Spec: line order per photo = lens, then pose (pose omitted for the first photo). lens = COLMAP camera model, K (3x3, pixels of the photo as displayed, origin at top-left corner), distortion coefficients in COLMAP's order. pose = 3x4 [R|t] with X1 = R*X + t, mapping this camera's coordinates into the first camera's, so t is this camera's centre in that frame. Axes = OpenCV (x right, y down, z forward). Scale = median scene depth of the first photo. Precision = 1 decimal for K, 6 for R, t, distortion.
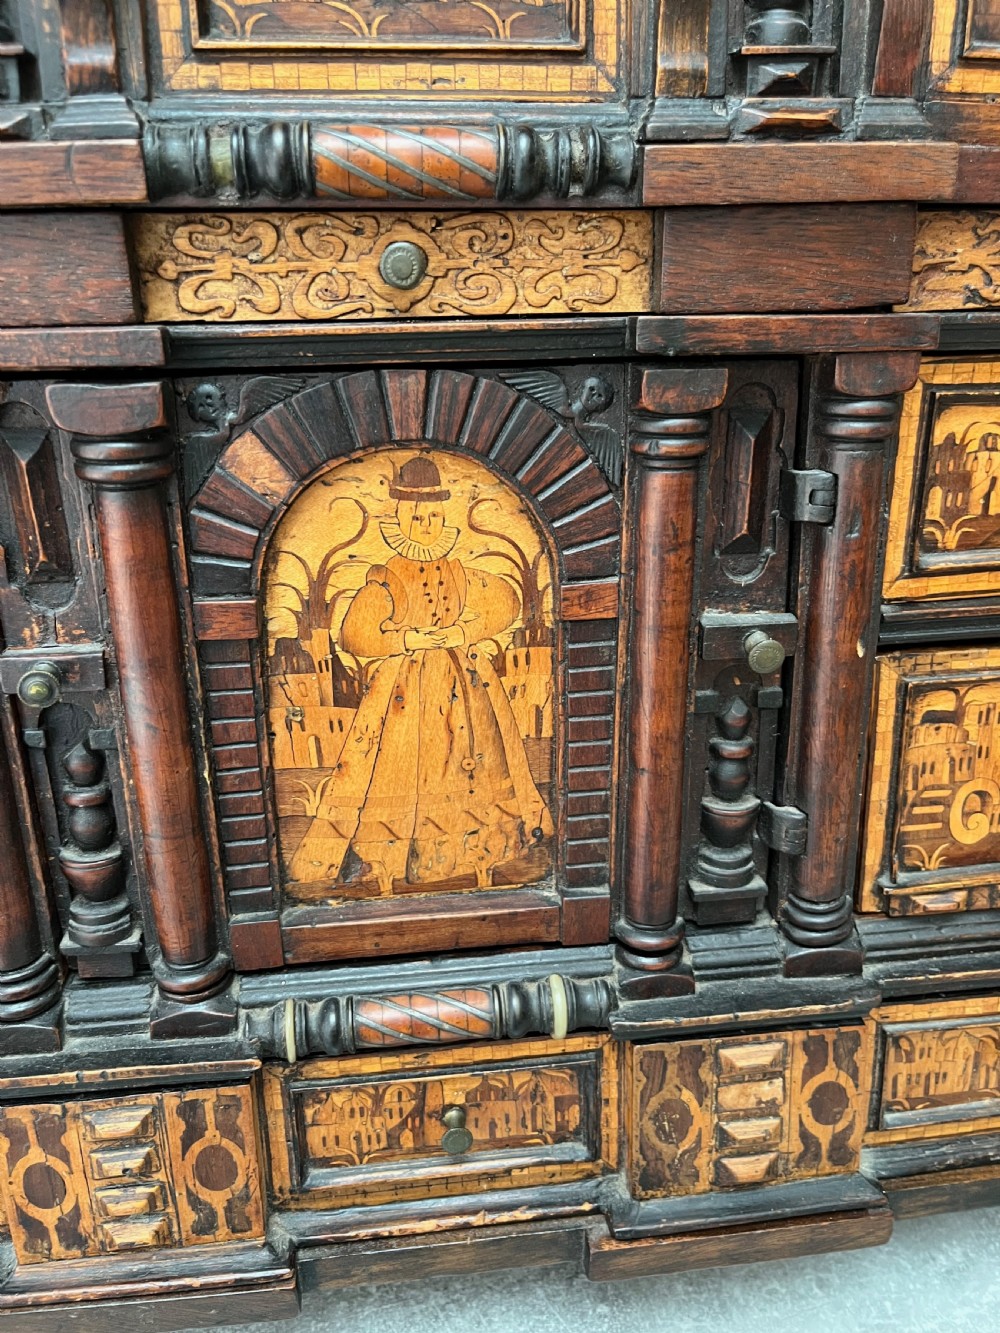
lens RADIAL K [[1027.8, 0, 498.4], [0, 1027.8, 677.1], [0, 0, 1]] dist [0.040068, -0.081144]
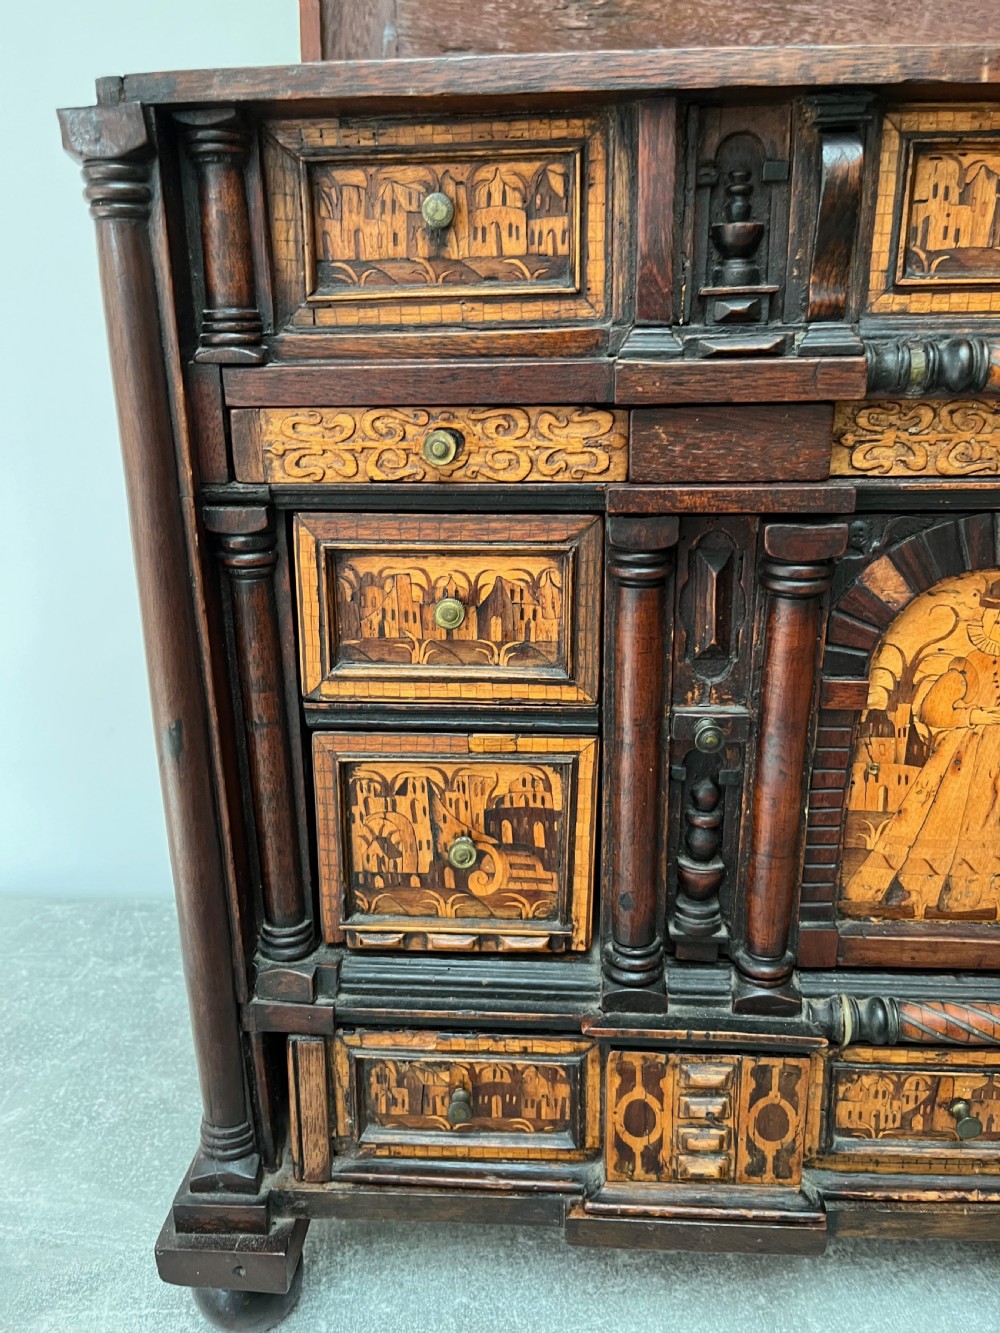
lens RADIAL K [[1019.8, 0, 495.4], [0, 1019.8, 664.4], [0, 0, 1]] dist [0.022684, -0.034659]
pose [[0.981653, 0.056121, -0.182232, -0.425722], [-0.063058, 0.997481, -0.032490, -0.021610], [0.179950, 0.043385, 0.982719, -0.326582]]
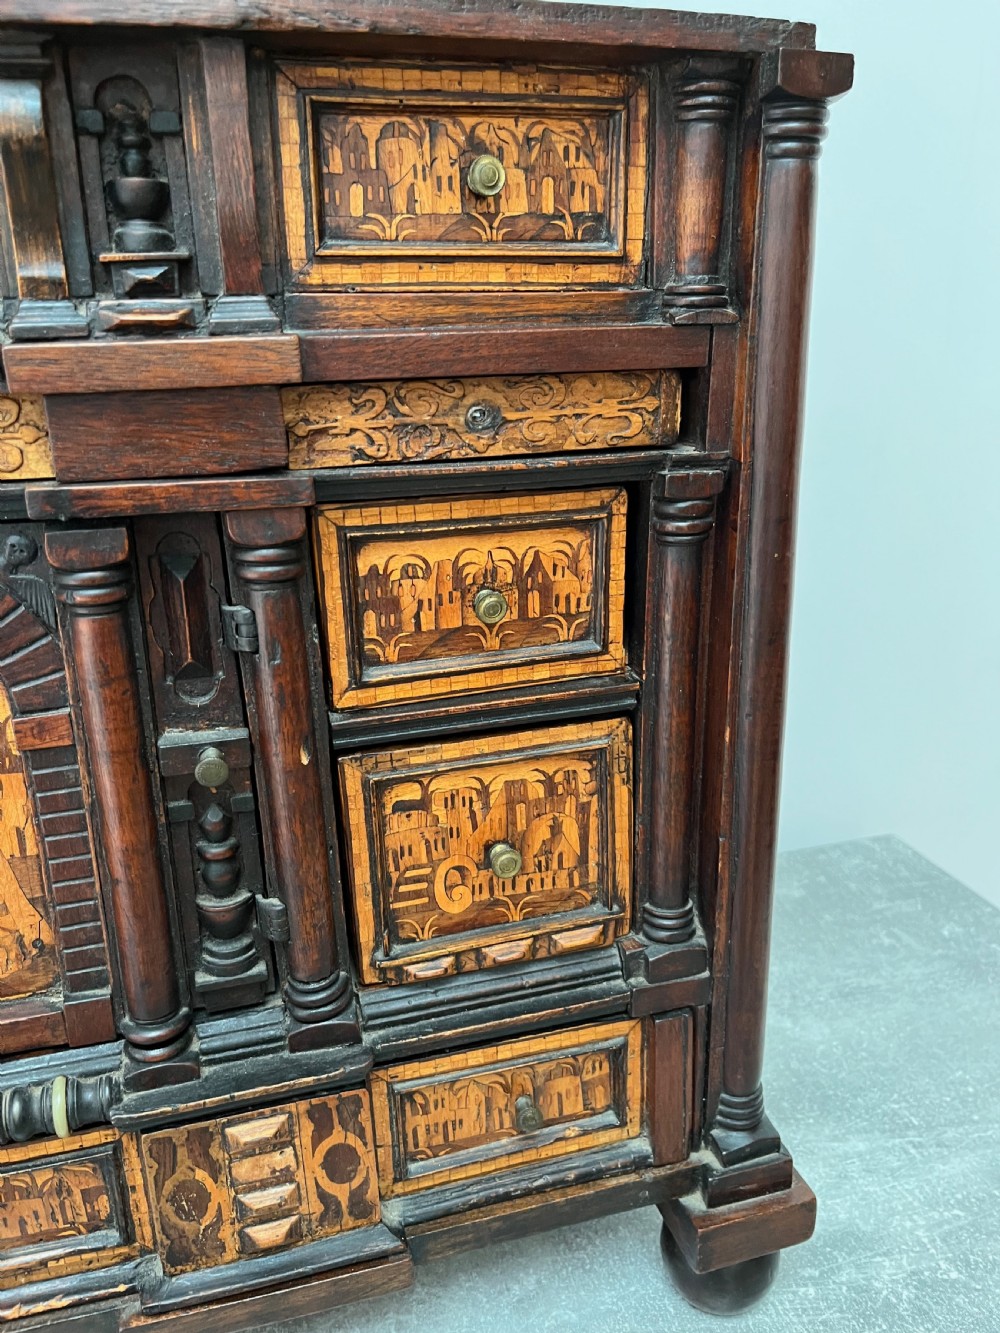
lens RADIAL K [[1027.8, 0, 510.8], [0, 1027.8, 667.5], [0, 0, 1]] dist [0.040068, -0.081144]
pose [[0.986143, -0.054489, 0.156692, 0.390129], [0.060861, 0.997491, -0.036152, -0.069031], [-0.154329, 0.045188, 0.986986, -0.148504]]
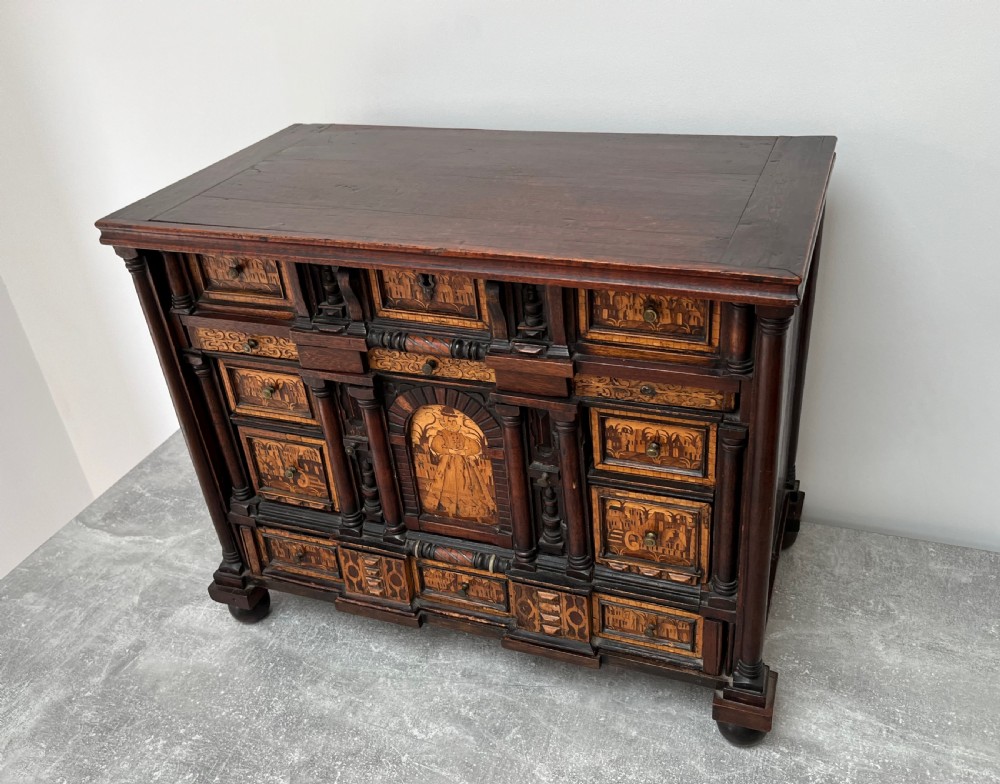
lens RADIAL K [[857.9, 0, 526.3], [0, 857.9, 393.3], [0, 0, 1]] dist [0.044264, -0.086342]
pose [[0.891641, 0.193071, -0.409513, 1.192791], [-0.095405, 0.964328, 0.246919, -0.895365], [0.442578, -0.181093, 0.878254, -1.242618]]
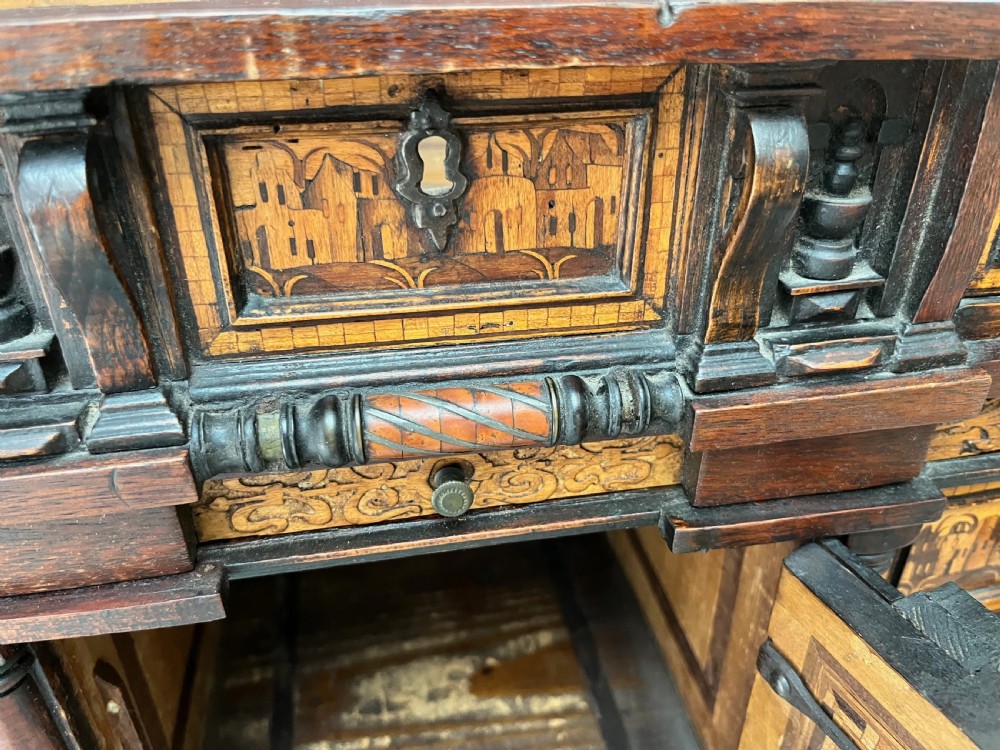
lens RADIAL K [[771.0, 0, 496.6], [0, 771.0, 365.2], [0, 0, 1]] dist [0.040068, -0.081144]
pose [[0.998234, -0.021992, 0.055181, -0.073320], [0.011796, 0.983833, 0.178702, -0.546972], [-0.058219, -0.177735, 0.982355, 0.219195]]
